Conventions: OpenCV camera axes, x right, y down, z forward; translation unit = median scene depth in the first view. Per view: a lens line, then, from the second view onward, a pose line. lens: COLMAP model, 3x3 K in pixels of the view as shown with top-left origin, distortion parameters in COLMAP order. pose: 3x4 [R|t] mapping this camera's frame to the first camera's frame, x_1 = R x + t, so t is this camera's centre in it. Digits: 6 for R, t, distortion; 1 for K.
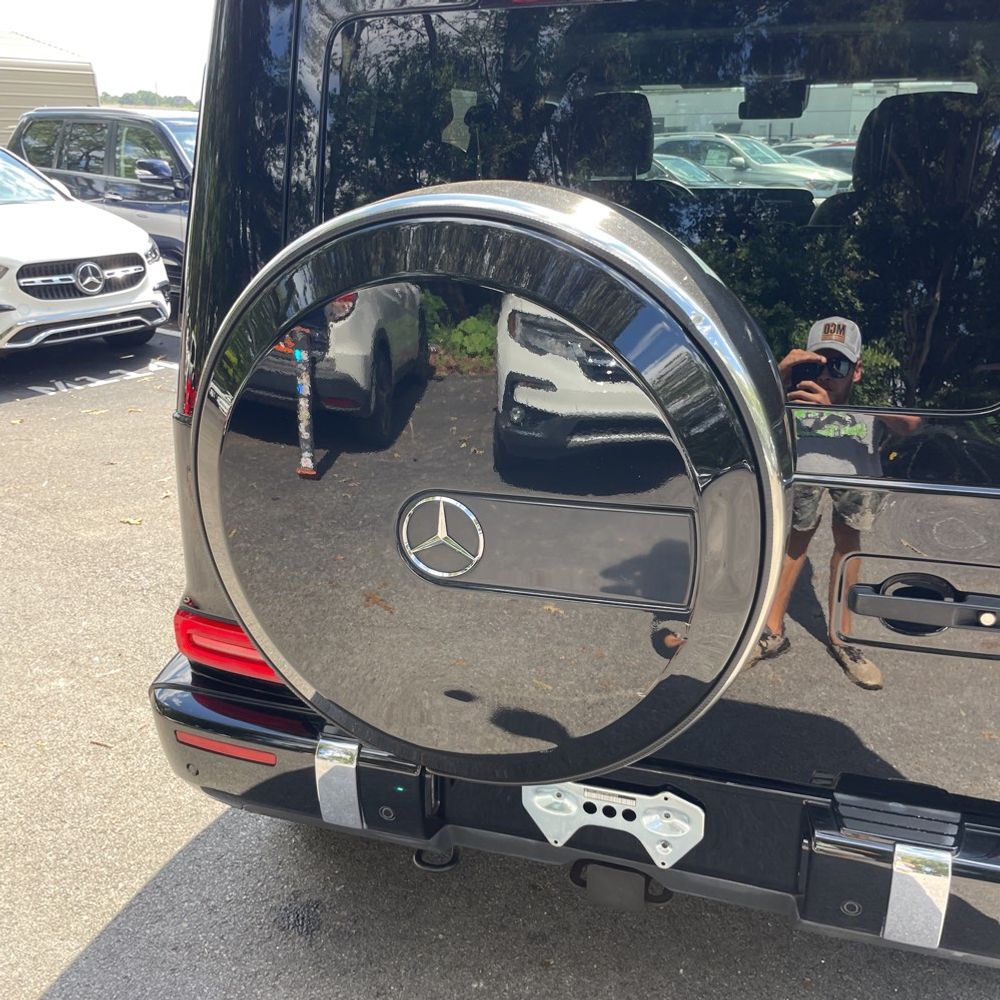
lens RADIAL K [[1023.9, 0, 498.1], [0, 1023.9, 510.1], [0, 0, 1]] dist [0.062742, -0.113189]
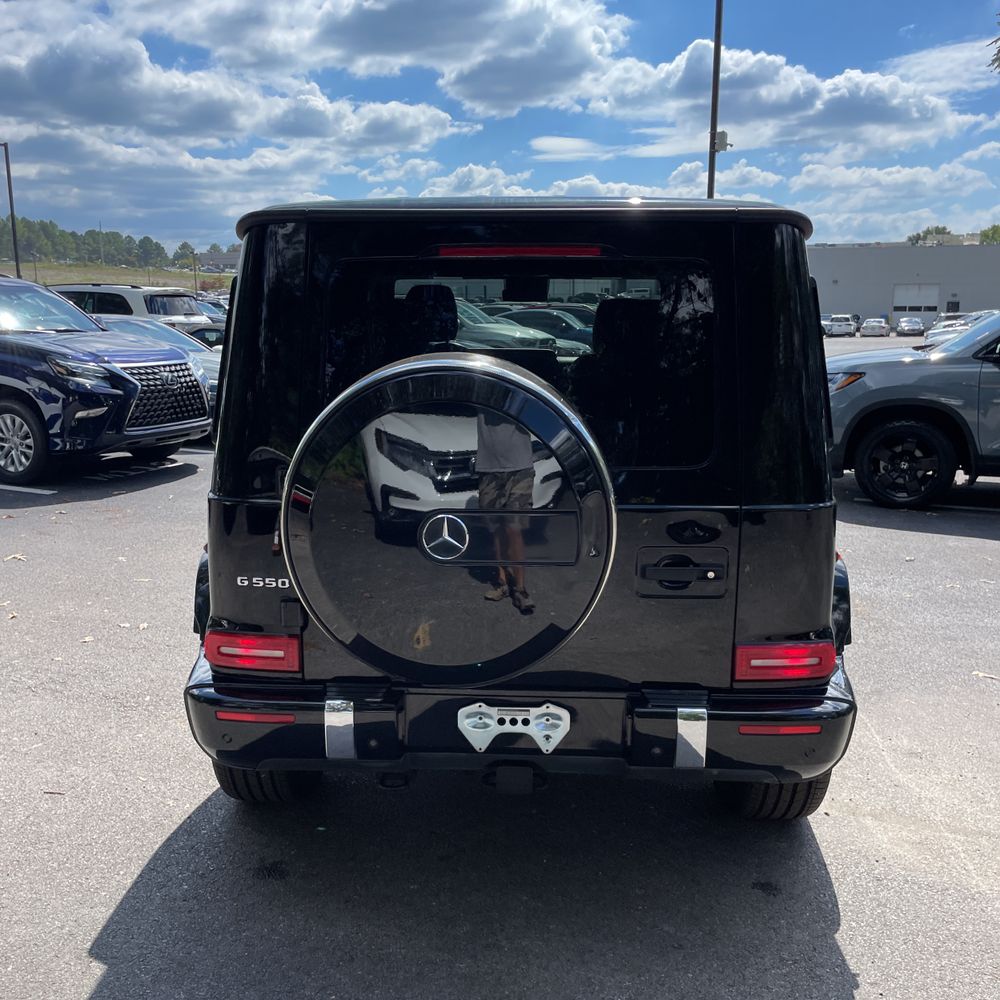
lens RADIAL K [[1022.7, 0, 489.1], [0, 1022.7, 537.4], [0, 0, 1]] dist [0.051019, -0.052012]
pose [[0.963979, -0.049211, 0.261388, -0.338736], [0.078855, 0.991430, -0.104156, 0.166123], [-0.254022, 0.121015, 0.959598, -0.589947]]
